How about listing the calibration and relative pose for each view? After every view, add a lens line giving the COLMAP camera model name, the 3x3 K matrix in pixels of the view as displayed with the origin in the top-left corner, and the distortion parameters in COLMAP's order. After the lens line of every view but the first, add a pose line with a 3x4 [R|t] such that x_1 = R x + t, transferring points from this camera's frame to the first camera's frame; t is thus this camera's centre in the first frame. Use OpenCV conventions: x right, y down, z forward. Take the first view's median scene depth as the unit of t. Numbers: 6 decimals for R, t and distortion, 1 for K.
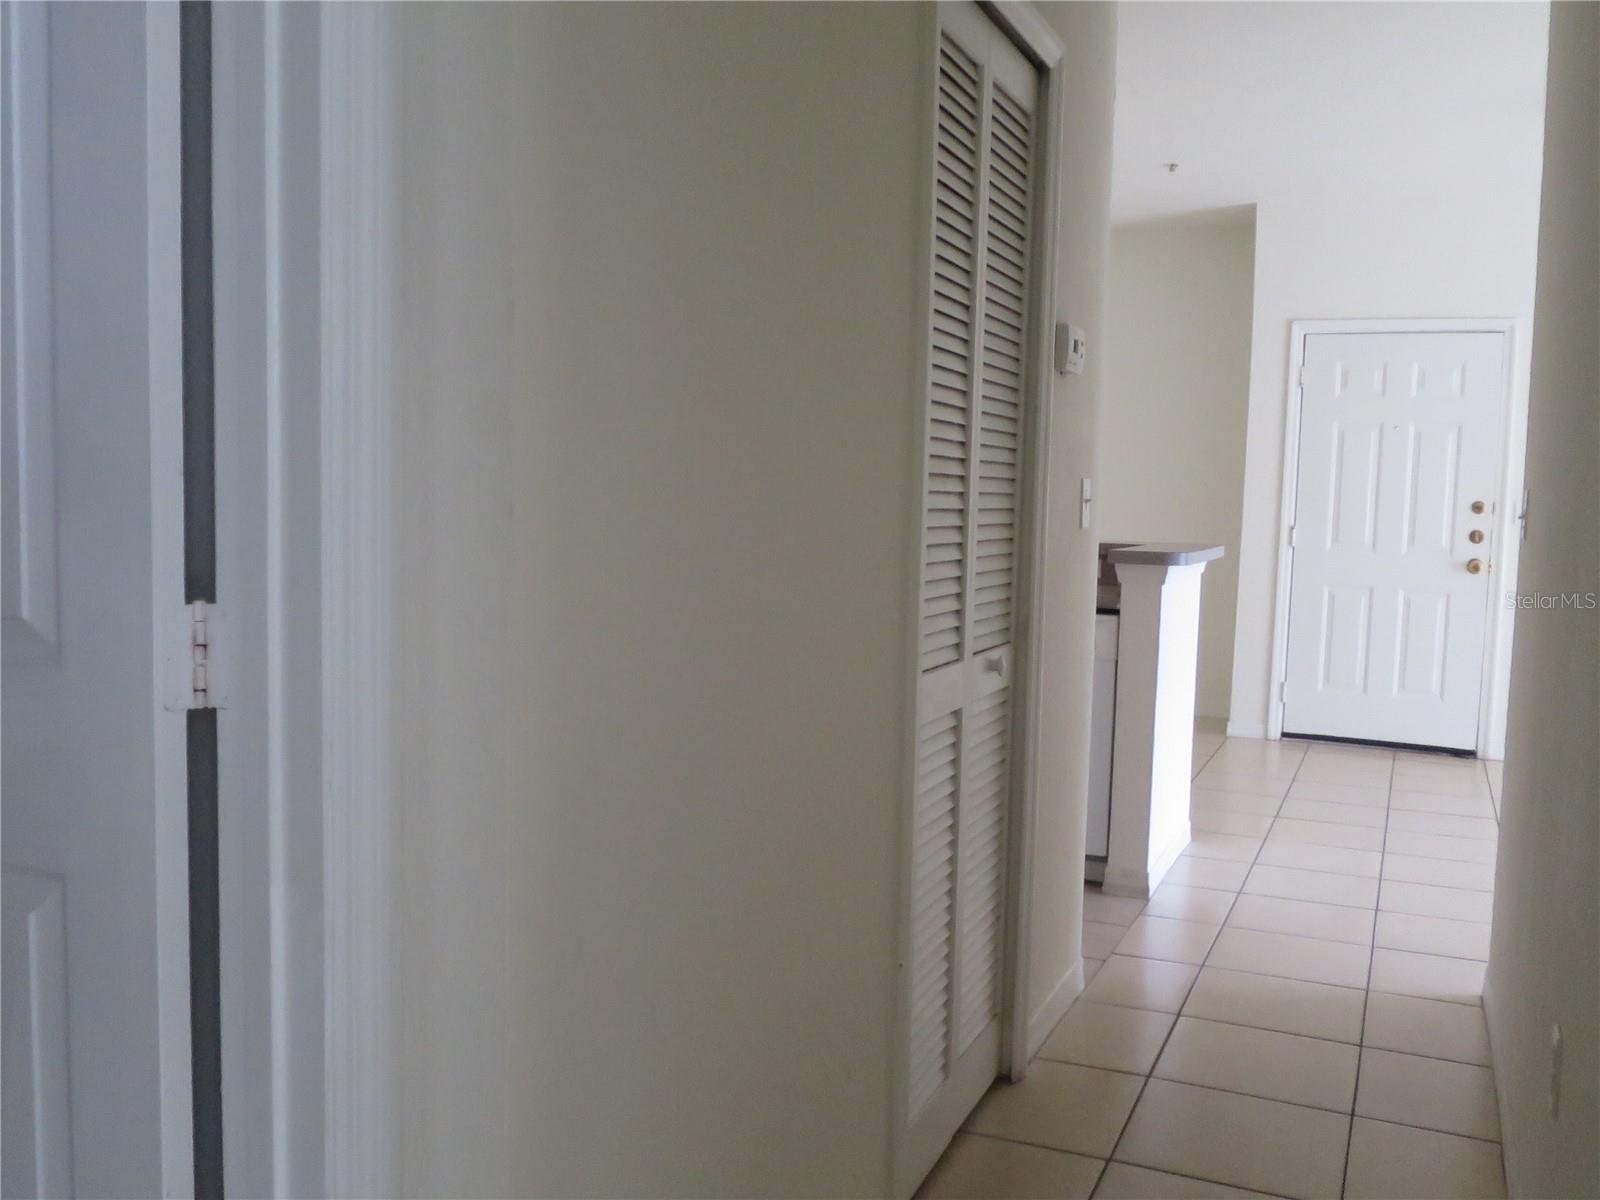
lens RADIAL K [[1432.8, 0, 796.1], [0, 1432.8, 594.2], [0, 0, 1]] dist [-0.037745, -0.004357]
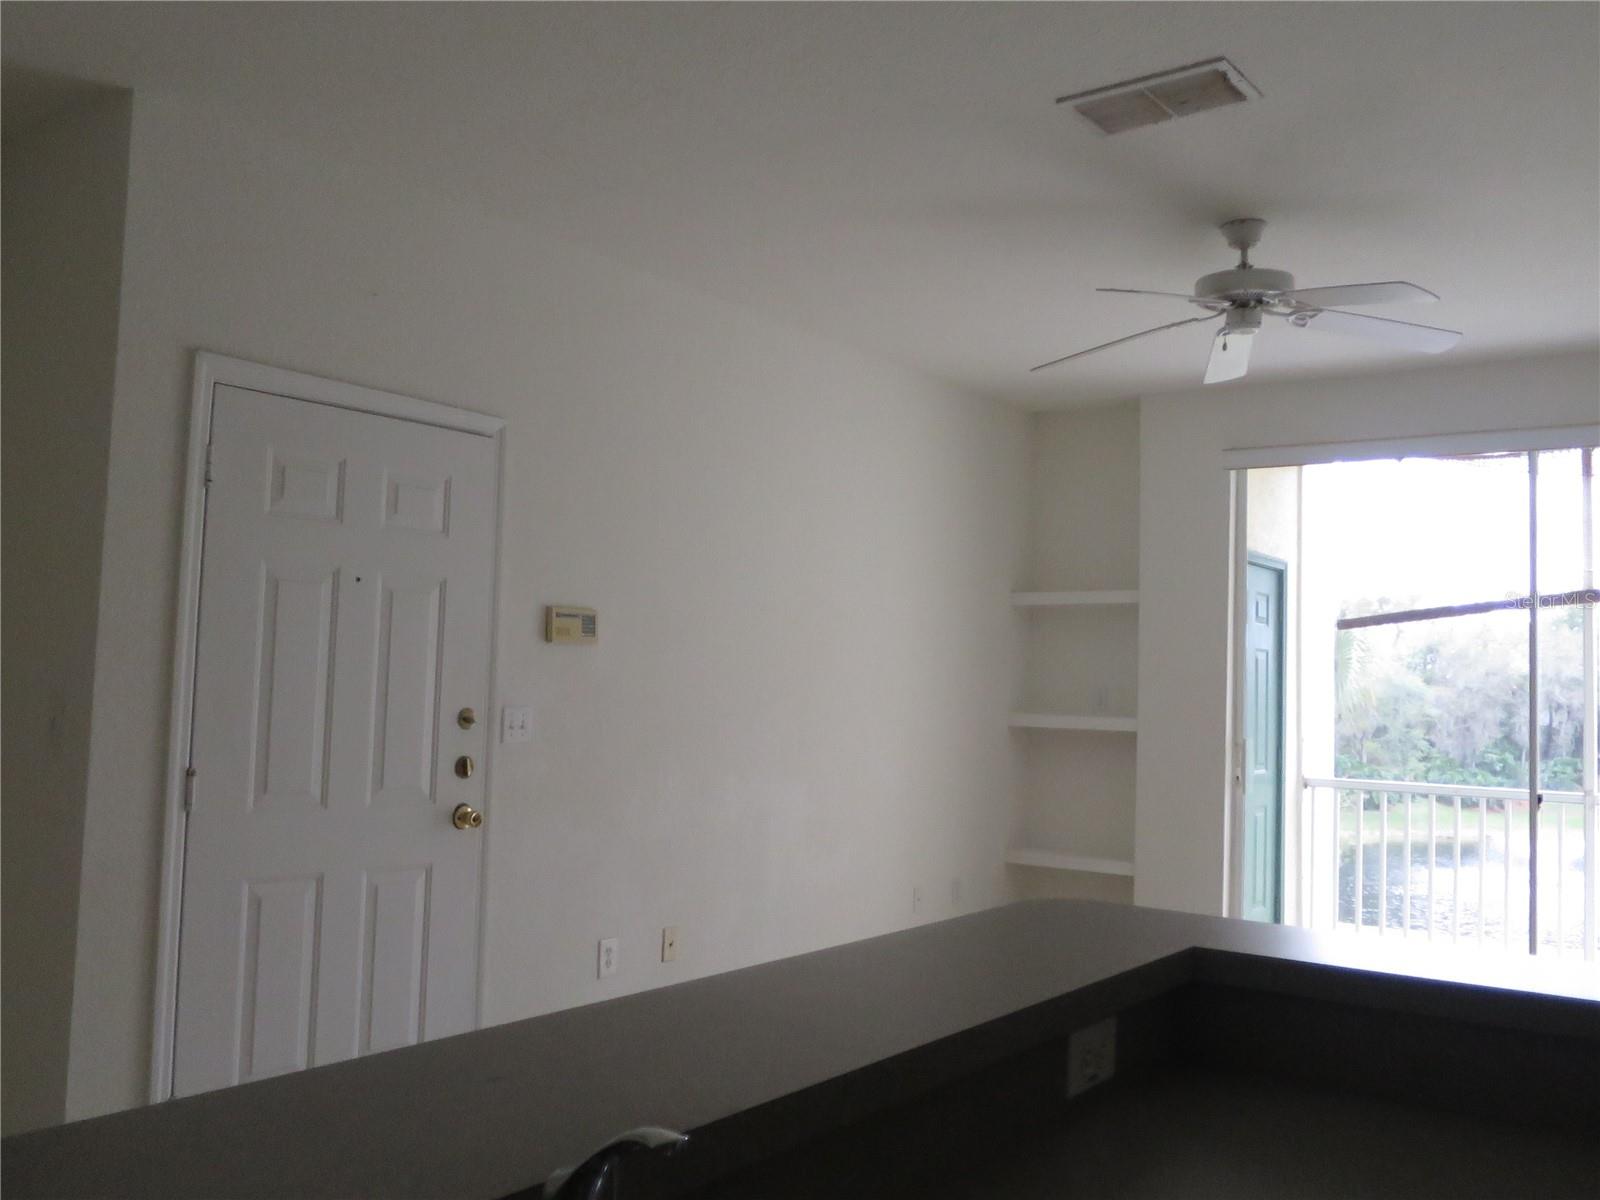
lens RADIAL K [[1432.8, 0, 796.1], [0, 1432.8, 594.2], [0, 0, 1]] dist [-0.037745, -0.004357]
pose [[0.229892, 0.038916, 0.972438, -0.078618], [0.051567, 0.997309, -0.052102, -0.072802], [-0.971849, 0.062123, 0.227267, 0.701942]]
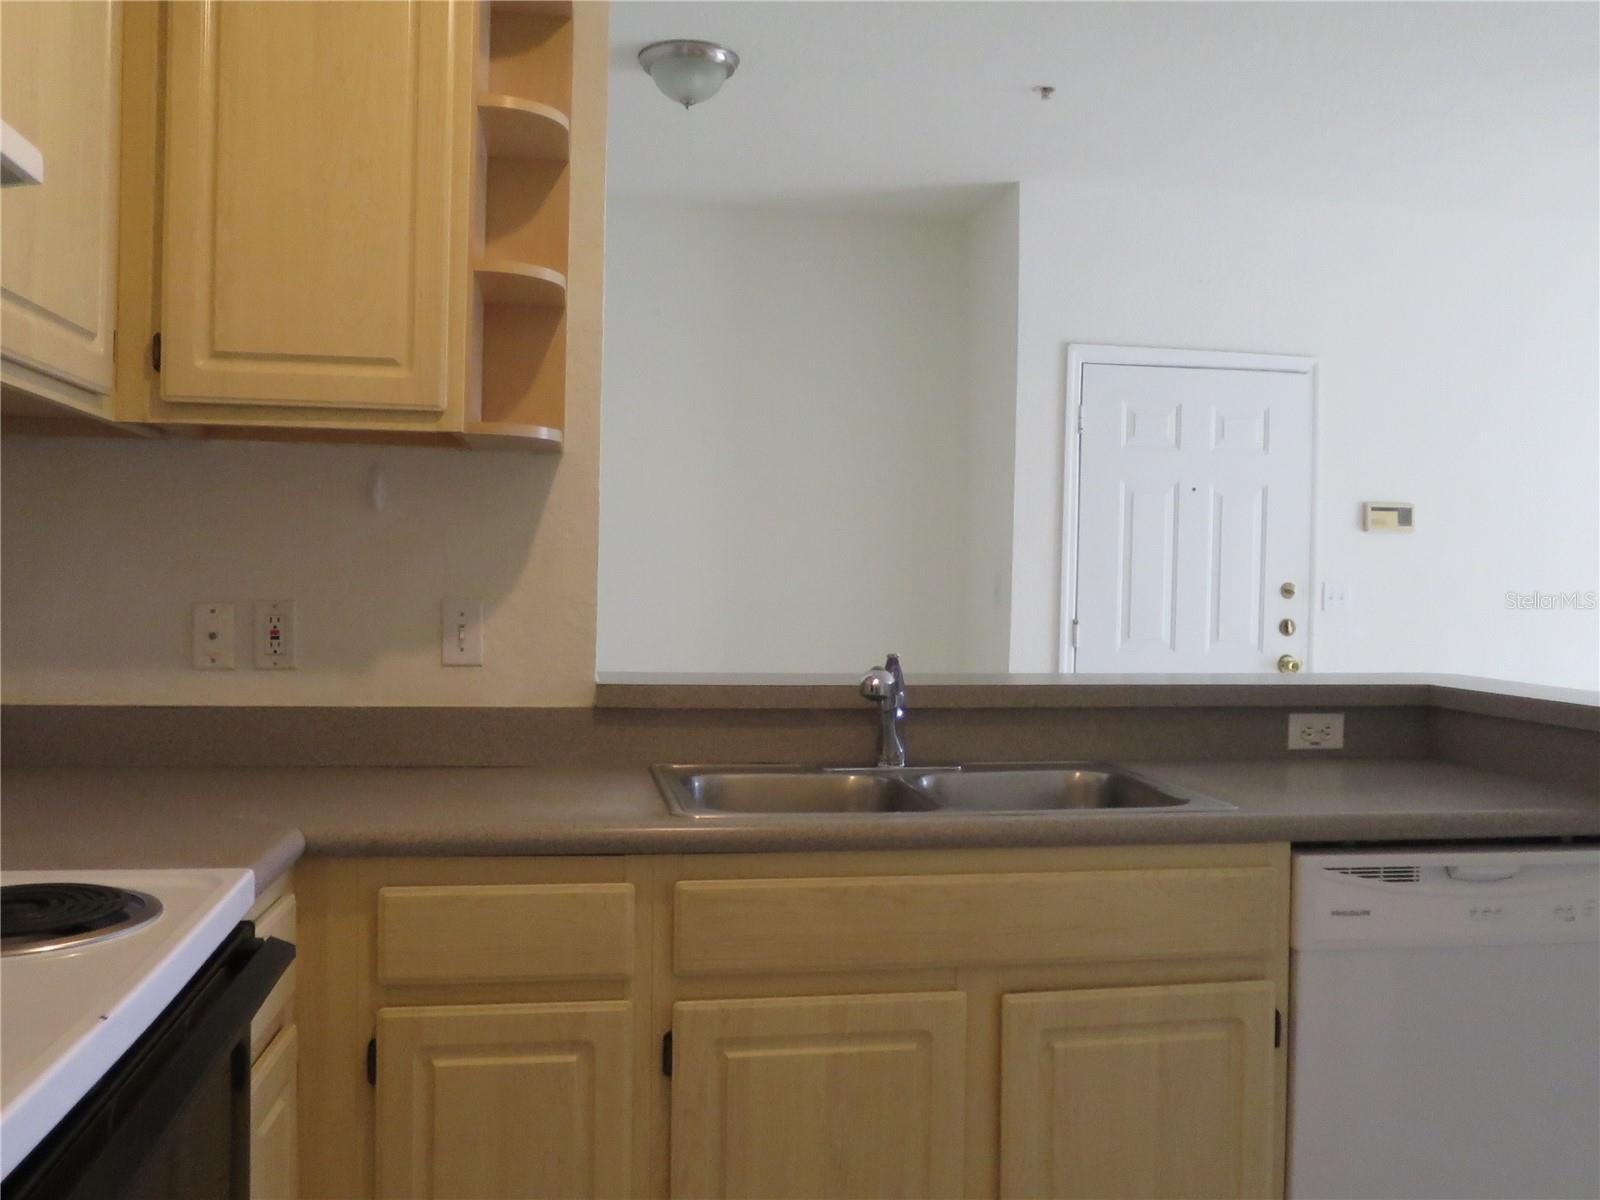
lens RADIAL K [[1432.8, 0, 796.1], [0, 1432.8, 594.2], [0, 0, 1]] dist [-0.037745, -0.004357]
pose [[0.837822, -0.020540, 0.545557, -0.181906], [0.047707, 0.998224, -0.035681, -0.042401], [-0.543855, 0.055921, 0.837314, 0.467096]]
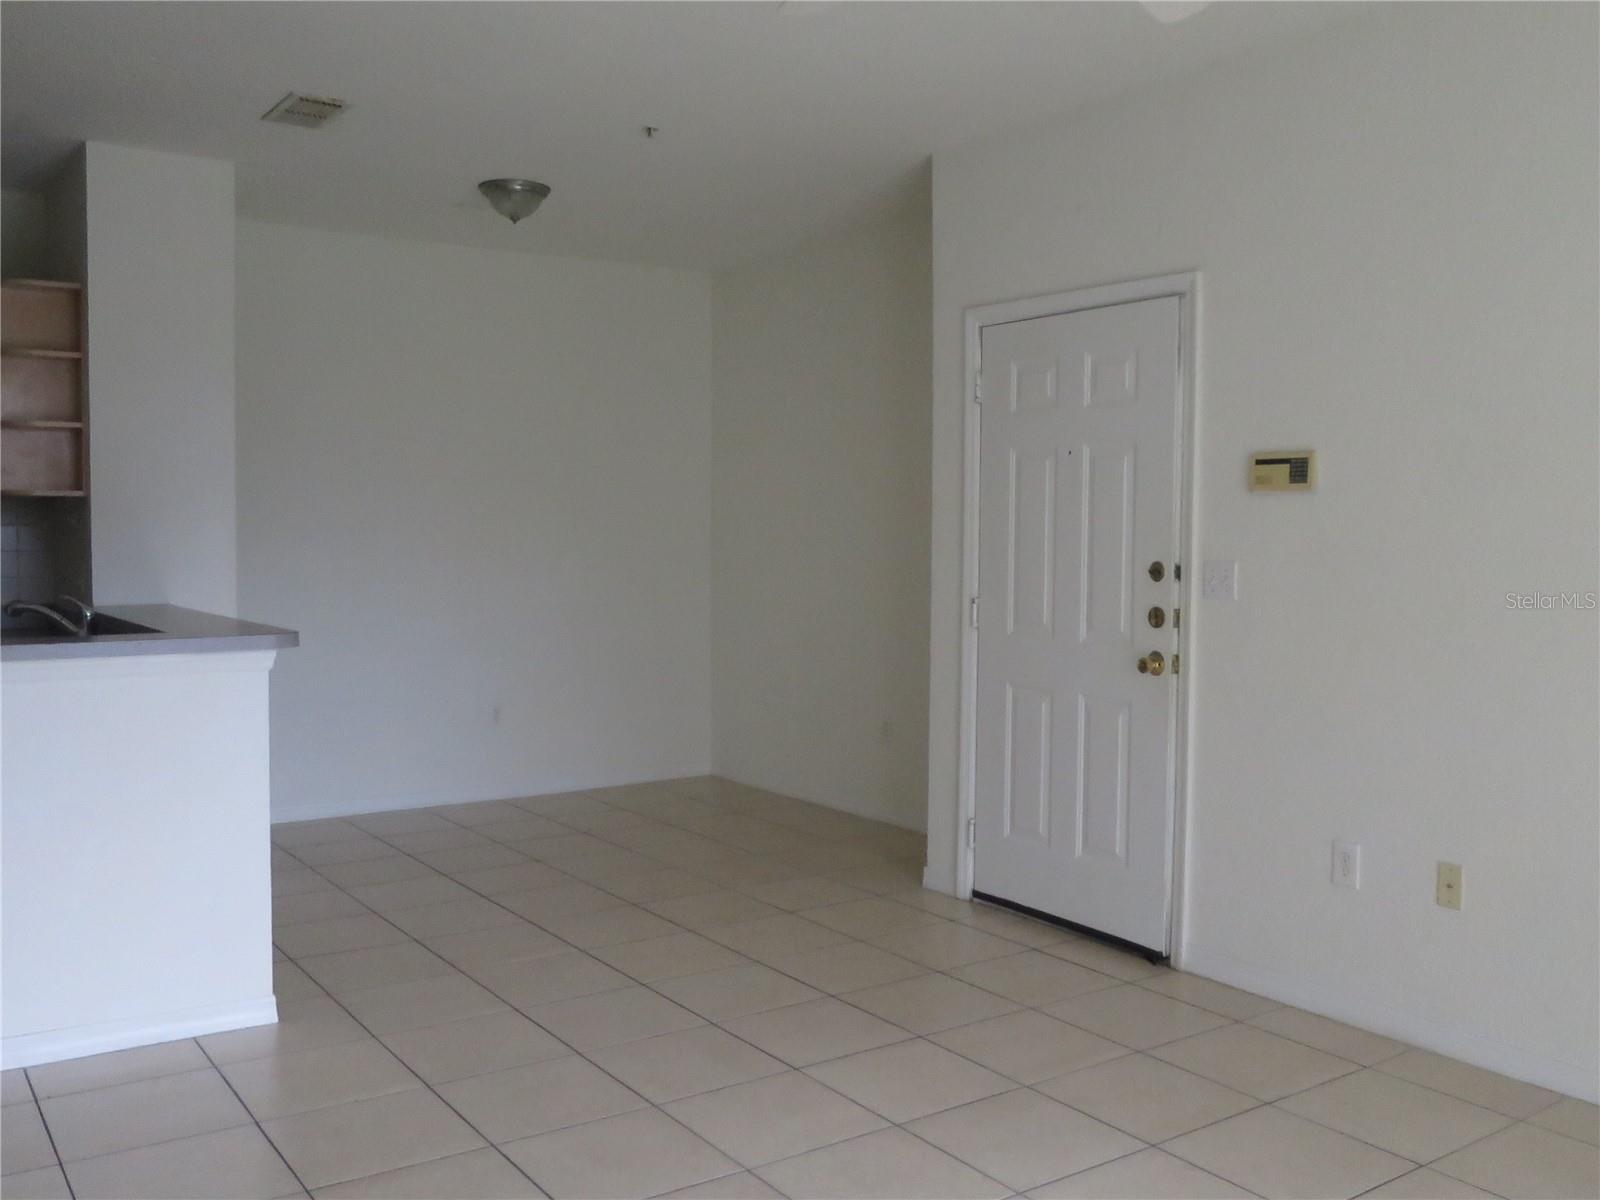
lens RADIAL K [[1432.8, 0, 796.1], [0, 1432.8, 594.2], [0, 0, 1]] dist [-0.037745, -0.004357]
pose [[0.849258, 0.001908, -0.527975, 0.662425], [-0.021159, 0.999313, -0.030422, -0.027134], [0.527554, 0.037007, 0.848715, 0.360599]]
